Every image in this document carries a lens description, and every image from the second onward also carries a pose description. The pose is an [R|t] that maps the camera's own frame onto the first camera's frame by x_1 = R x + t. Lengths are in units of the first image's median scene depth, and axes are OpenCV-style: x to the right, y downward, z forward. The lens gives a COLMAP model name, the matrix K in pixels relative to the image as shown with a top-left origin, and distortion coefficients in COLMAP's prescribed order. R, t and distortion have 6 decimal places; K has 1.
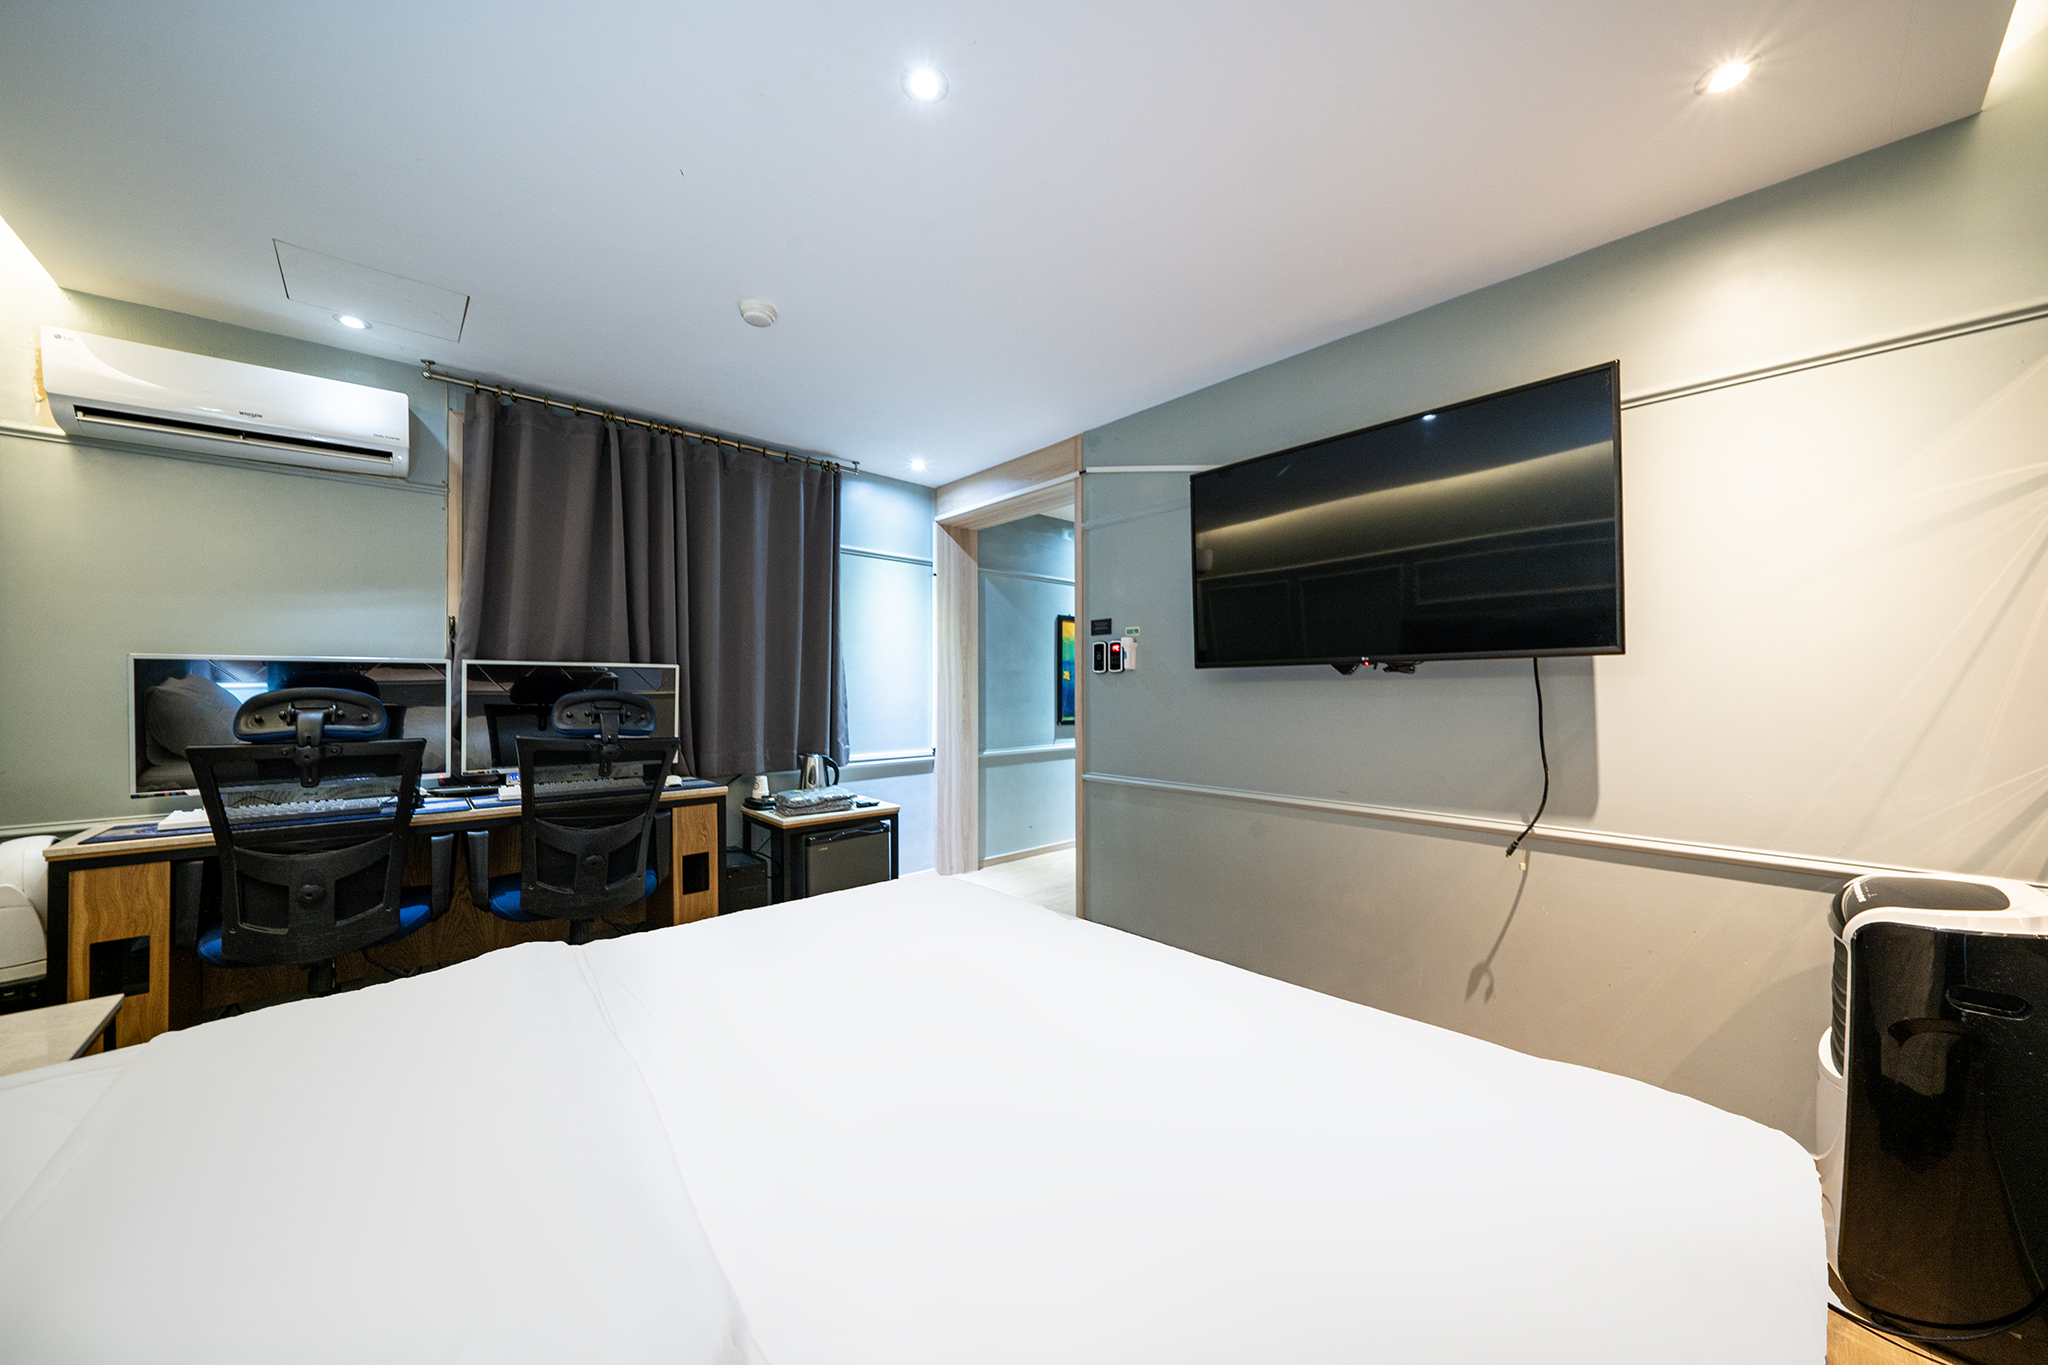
lens RADIAL K [[694.8, 0, 1010.9], [0, 694.8, 691.3], [0, 0, 1]] dist [-0.000310, 0.000006]
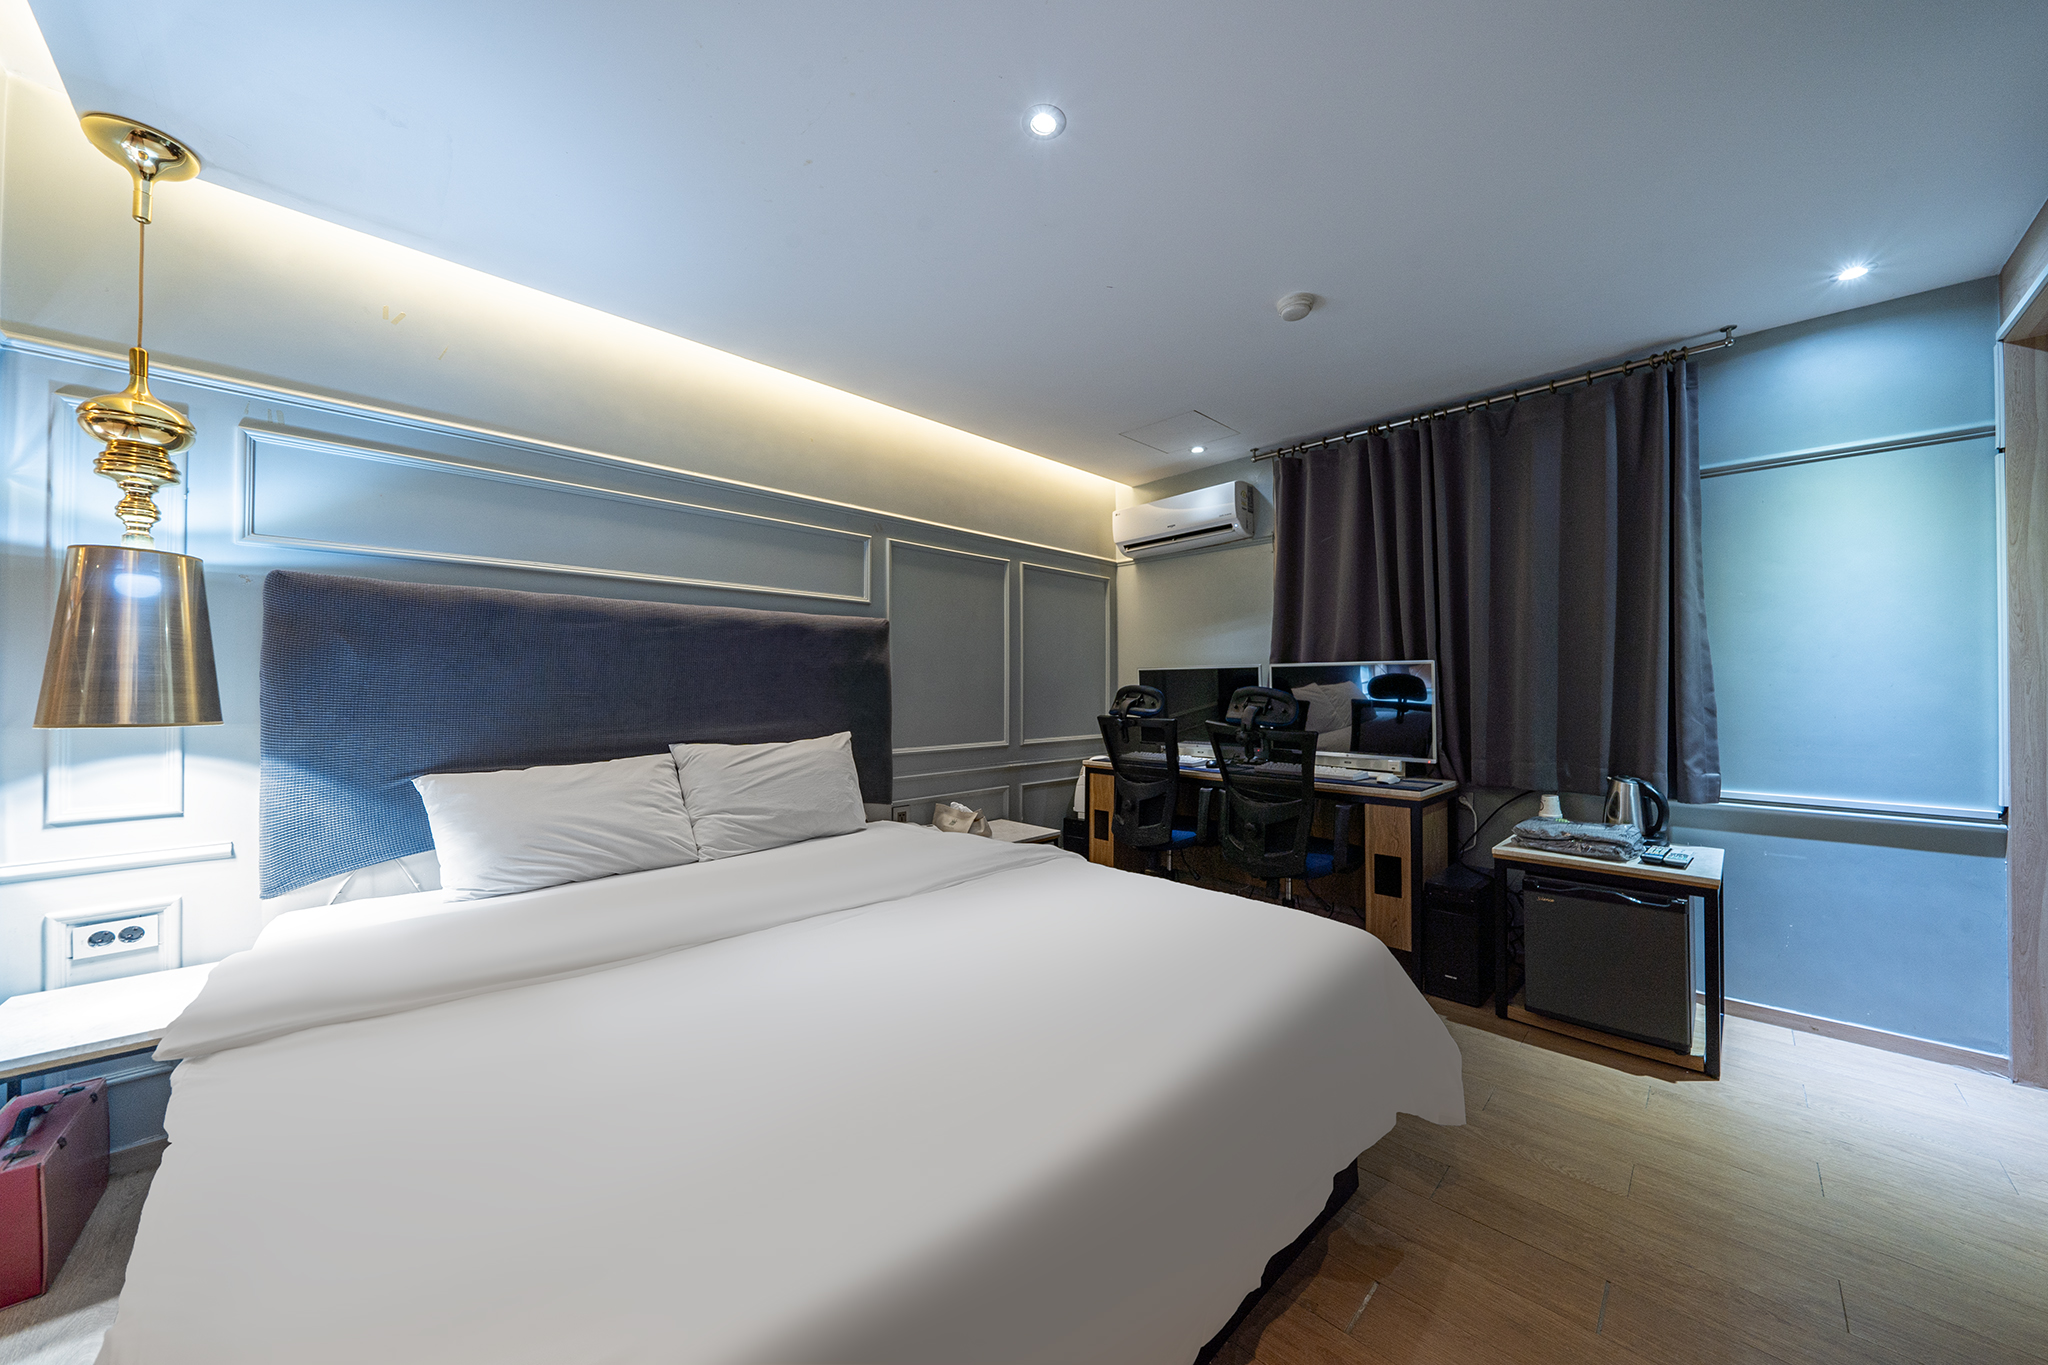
lens RADIAL K [[704.5, 0, 1046.7], [0, 704.5, 680.8], [0, 0, 1]] dist [-0.000298, 0.000122]
pose [[0.086267, -0.010689, -0.996215, 0.436268], [-0.004445, 0.999928, -0.011113, 0.002813], [0.996262, 0.005387, 0.086213, 0.394215]]
